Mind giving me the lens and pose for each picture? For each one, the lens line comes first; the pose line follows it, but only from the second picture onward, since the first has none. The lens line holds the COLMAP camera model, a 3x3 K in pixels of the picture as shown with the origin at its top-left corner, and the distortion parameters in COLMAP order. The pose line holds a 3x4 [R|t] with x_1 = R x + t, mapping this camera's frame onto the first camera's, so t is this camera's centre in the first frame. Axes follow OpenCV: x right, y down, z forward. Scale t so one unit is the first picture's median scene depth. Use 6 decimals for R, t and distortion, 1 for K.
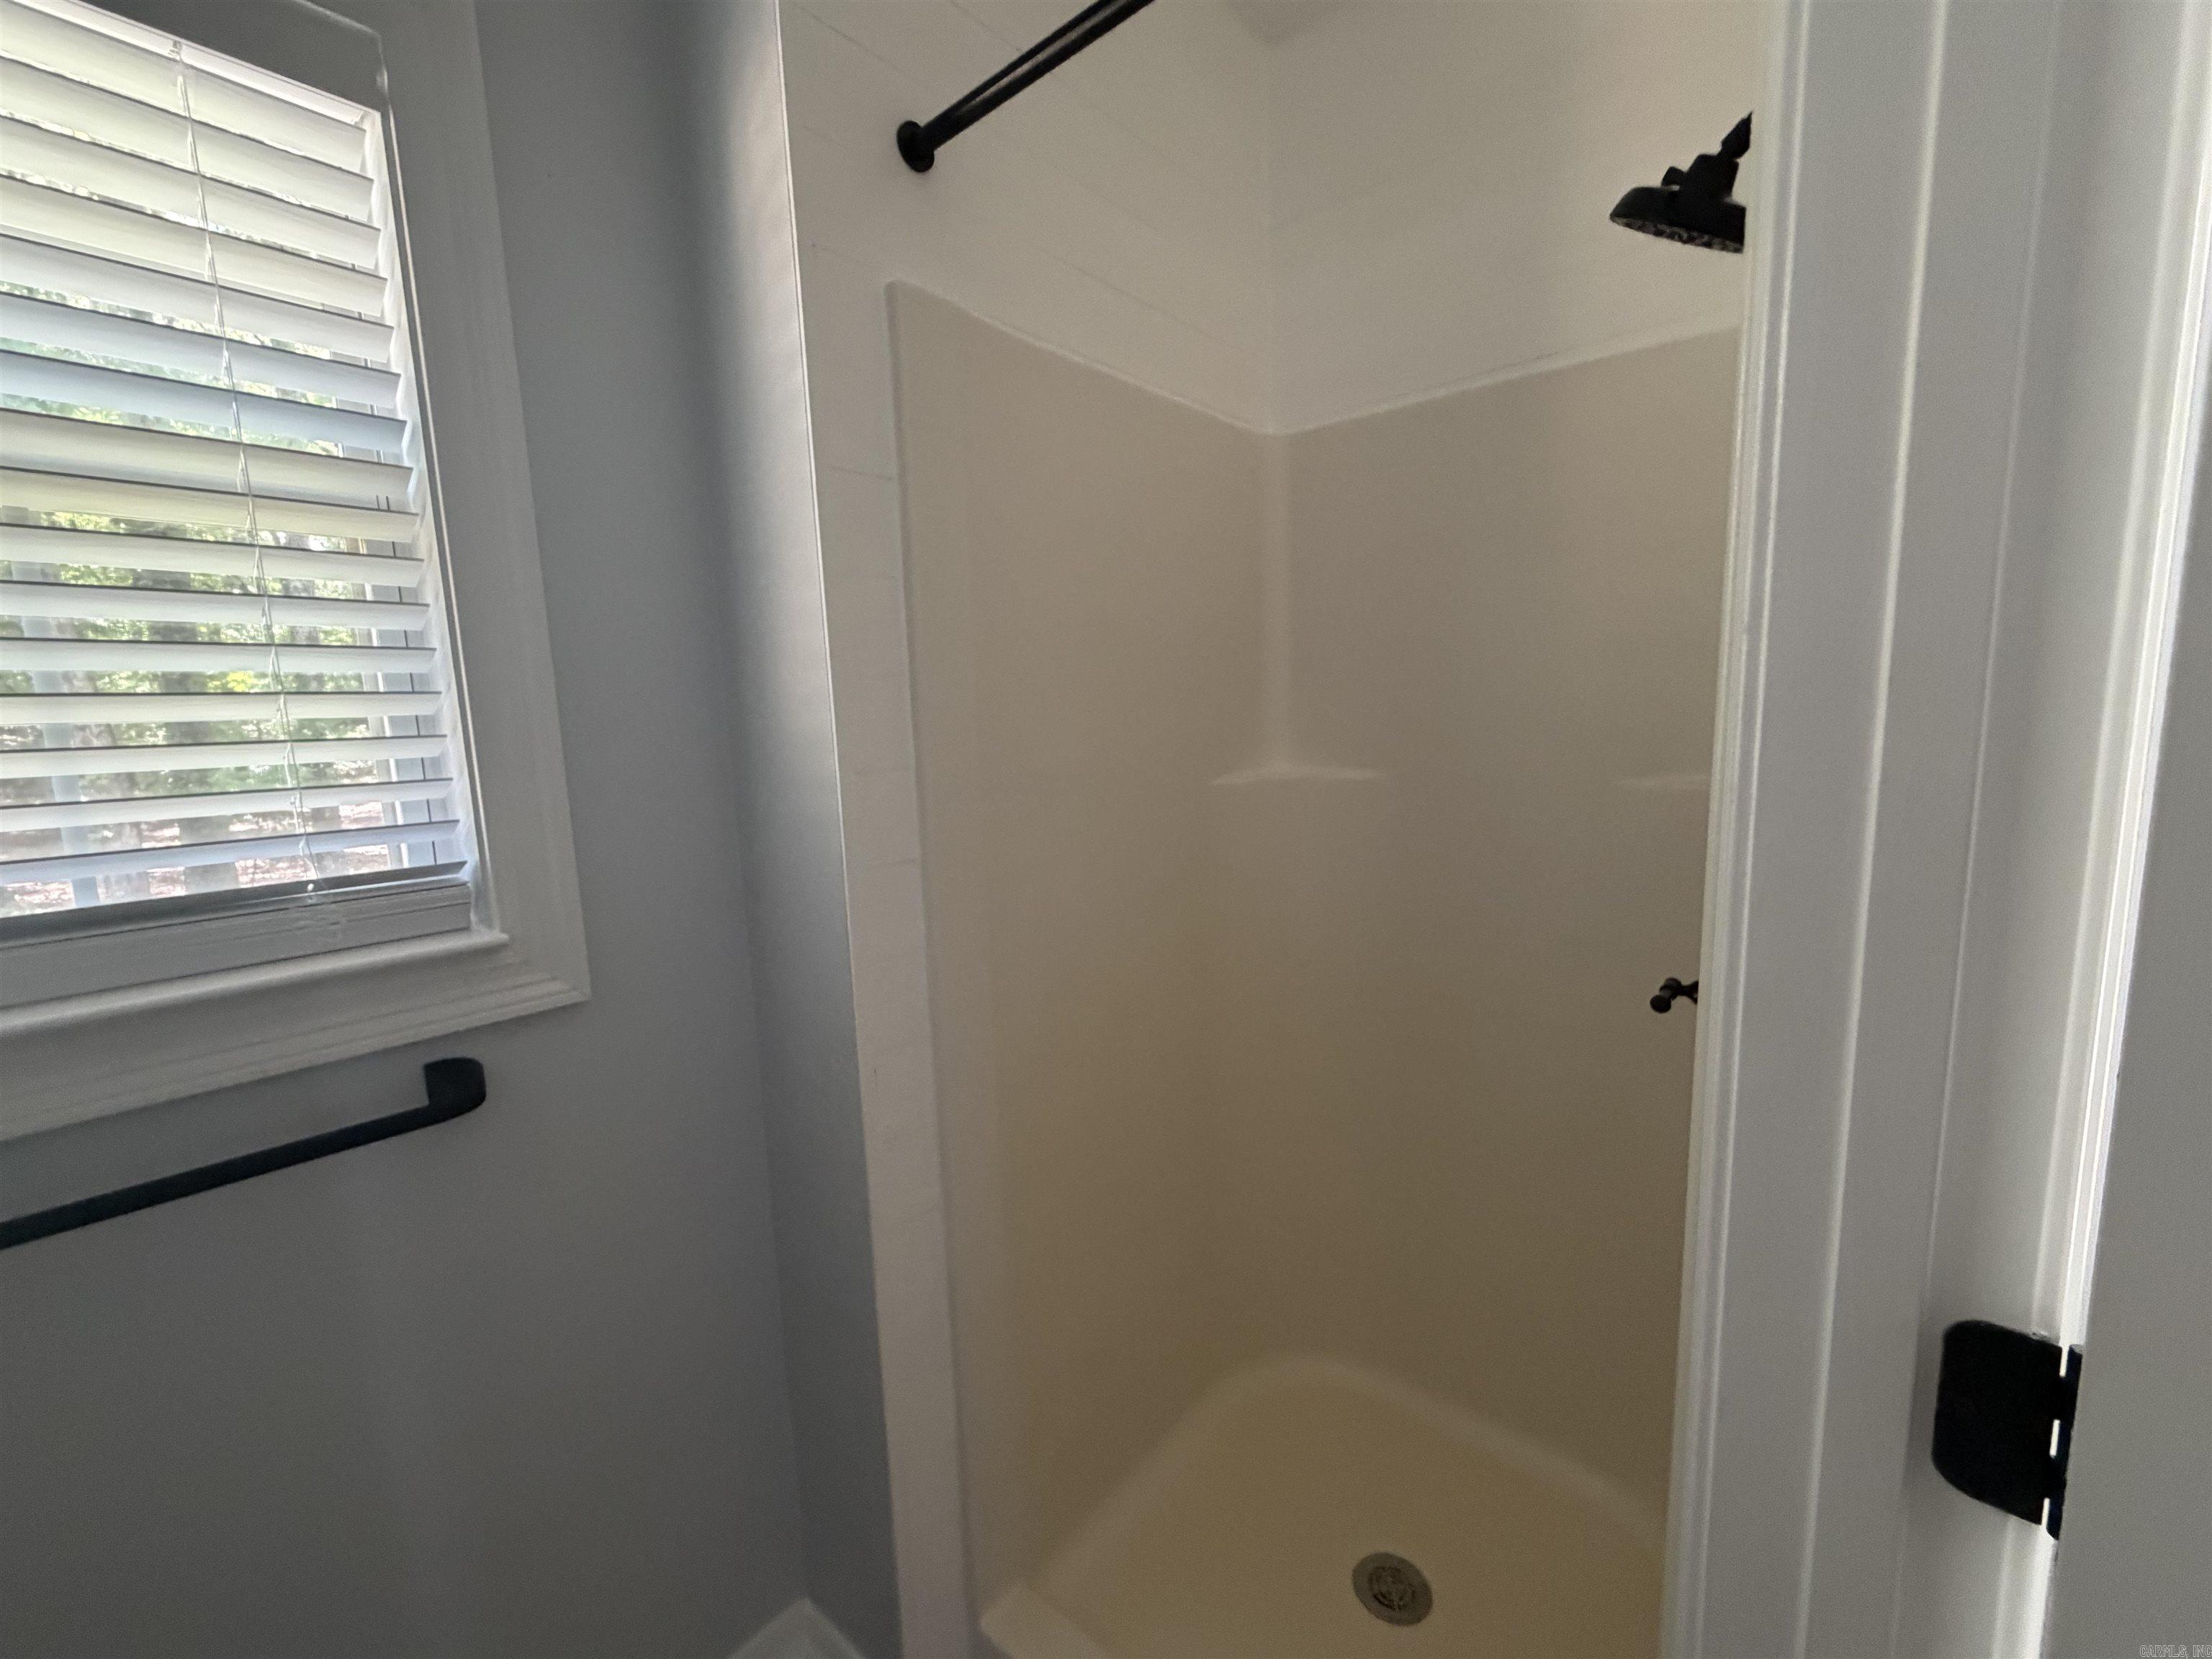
lens RADIAL K [[920.7, 0, 1114.7], [0, 920.7, 830.2], [0, 0, 1]] dist [-0.001679, 0.000100]
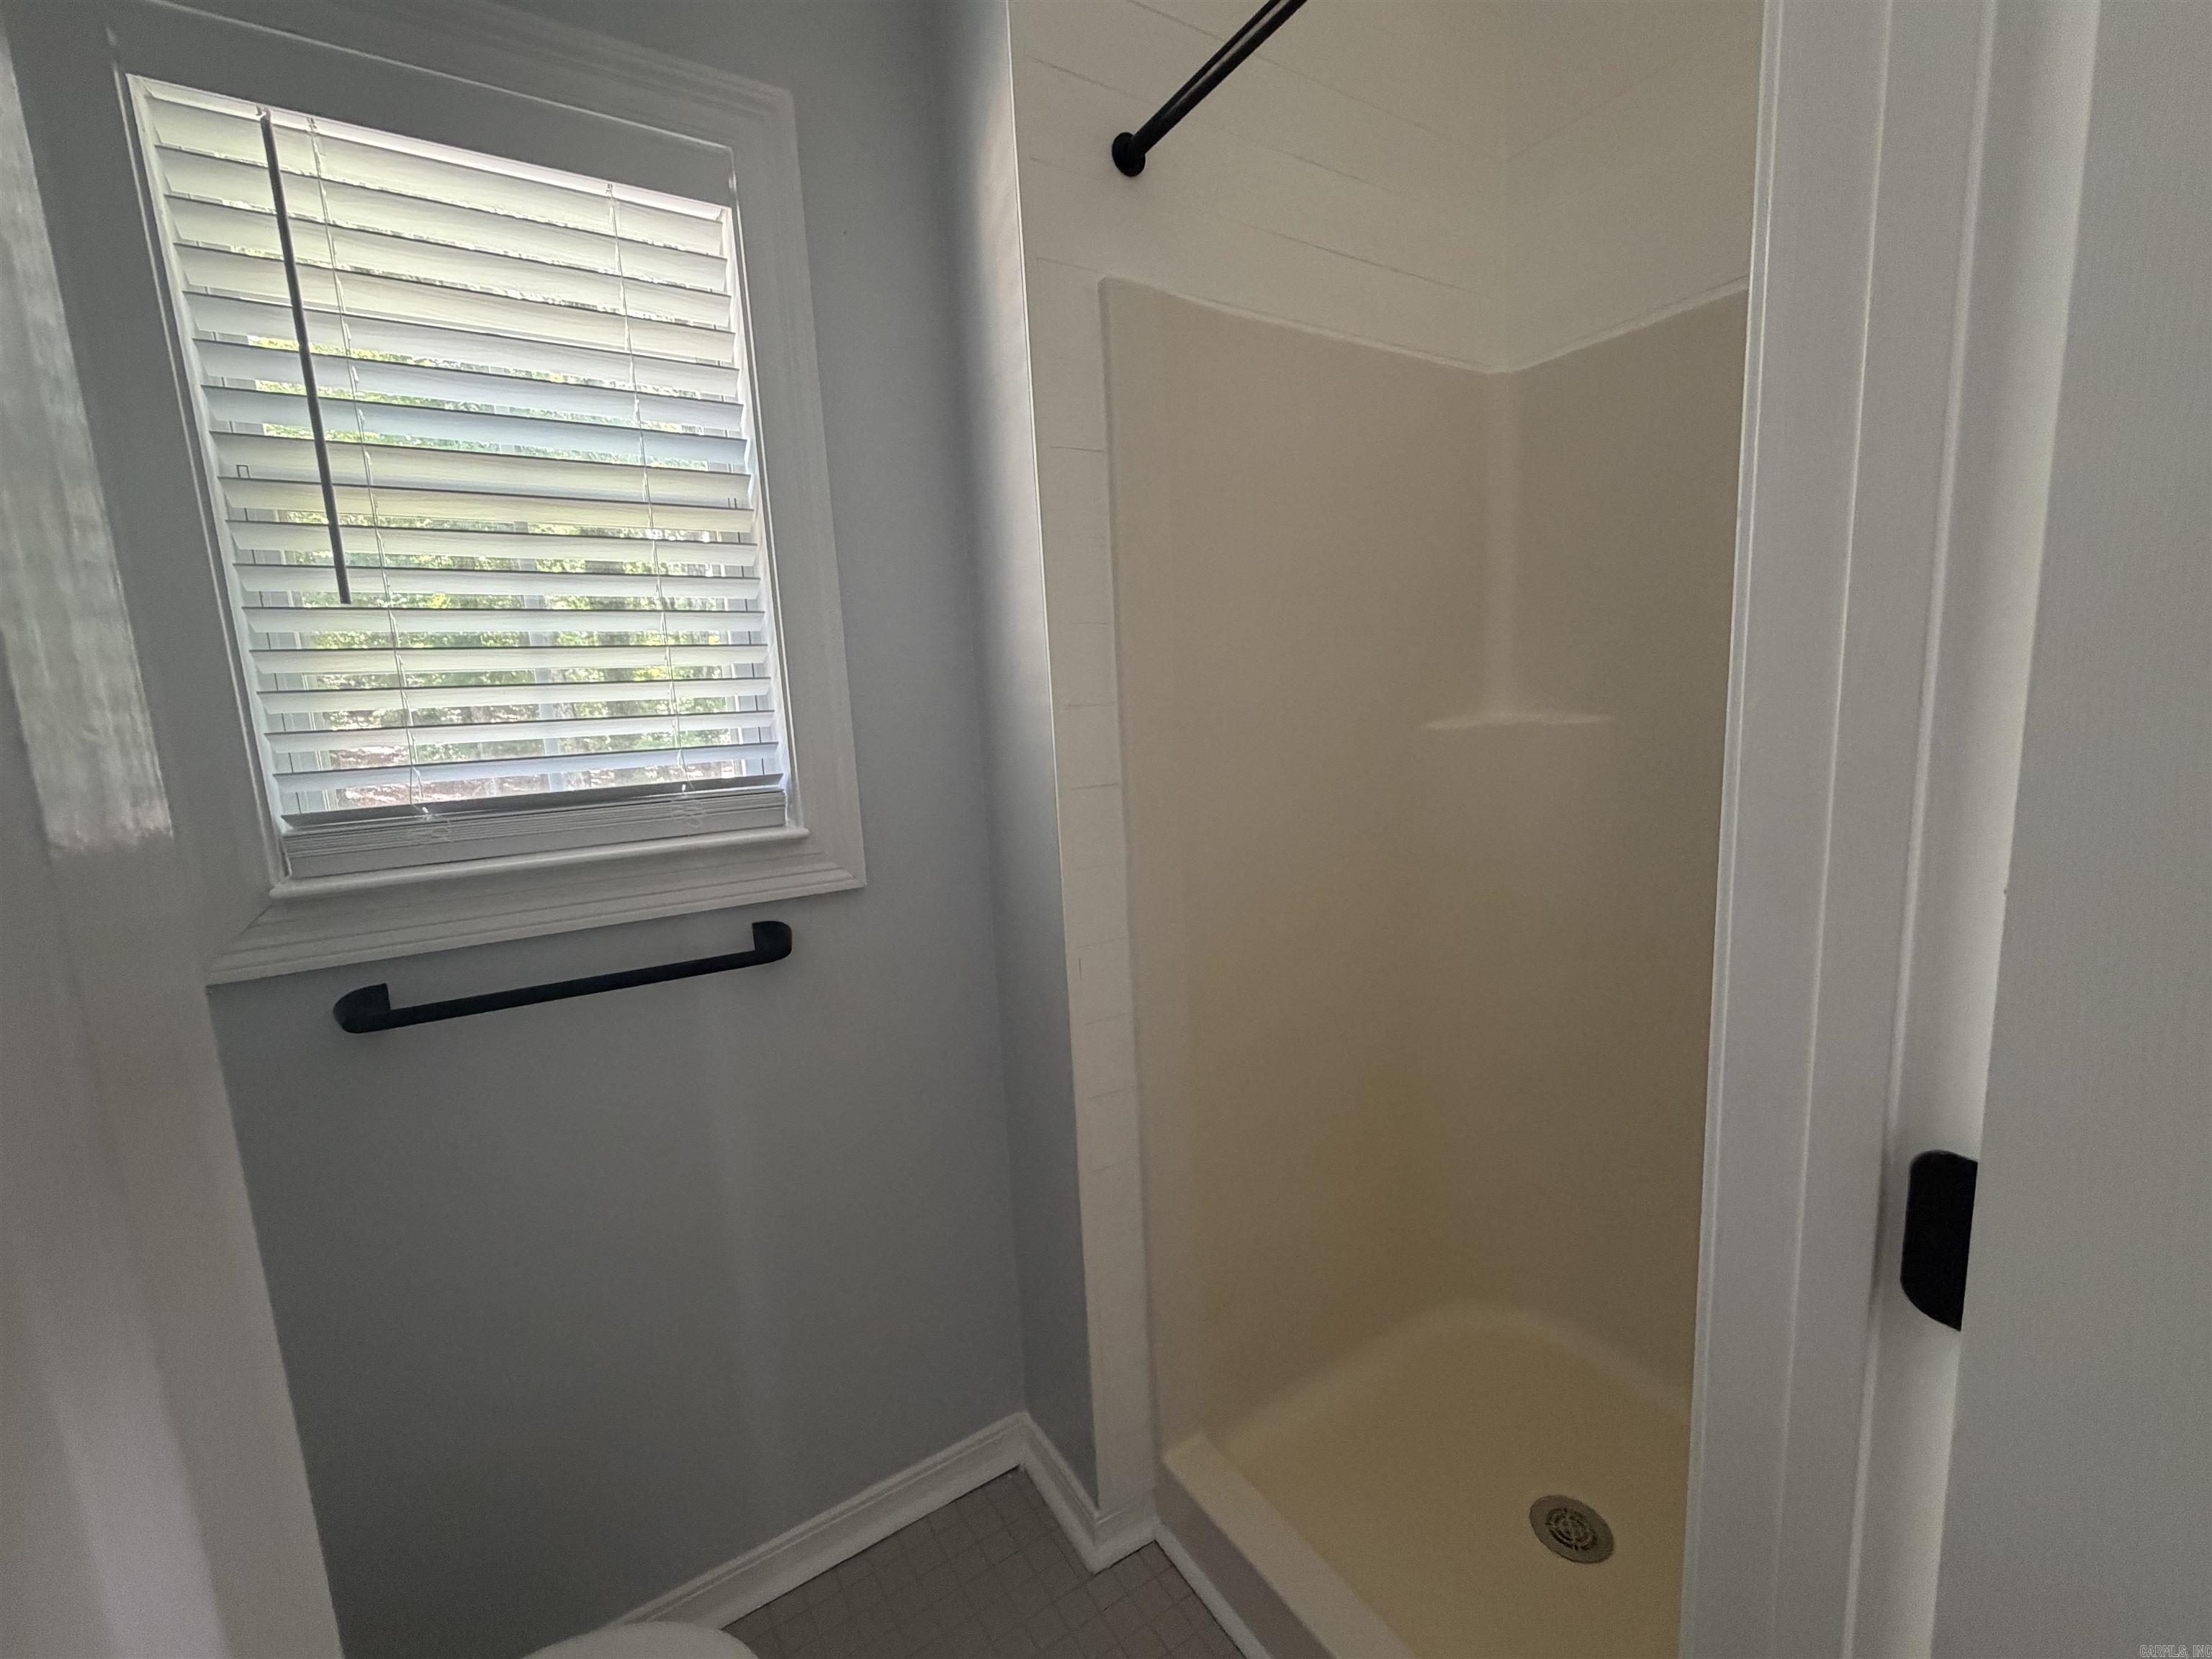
lens RADIAL K [[920.7, 0, 1114.7], [0, 920.7, 830.2], [0, 0, 1]] dist [-0.001679, 0.000100]
pose [[0.955628, 0.030471, -0.292997, 0.138931], [-0.022499, 0.999280, 0.030539, 0.064055], [0.293717, -0.022592, 0.955625, -0.122967]]
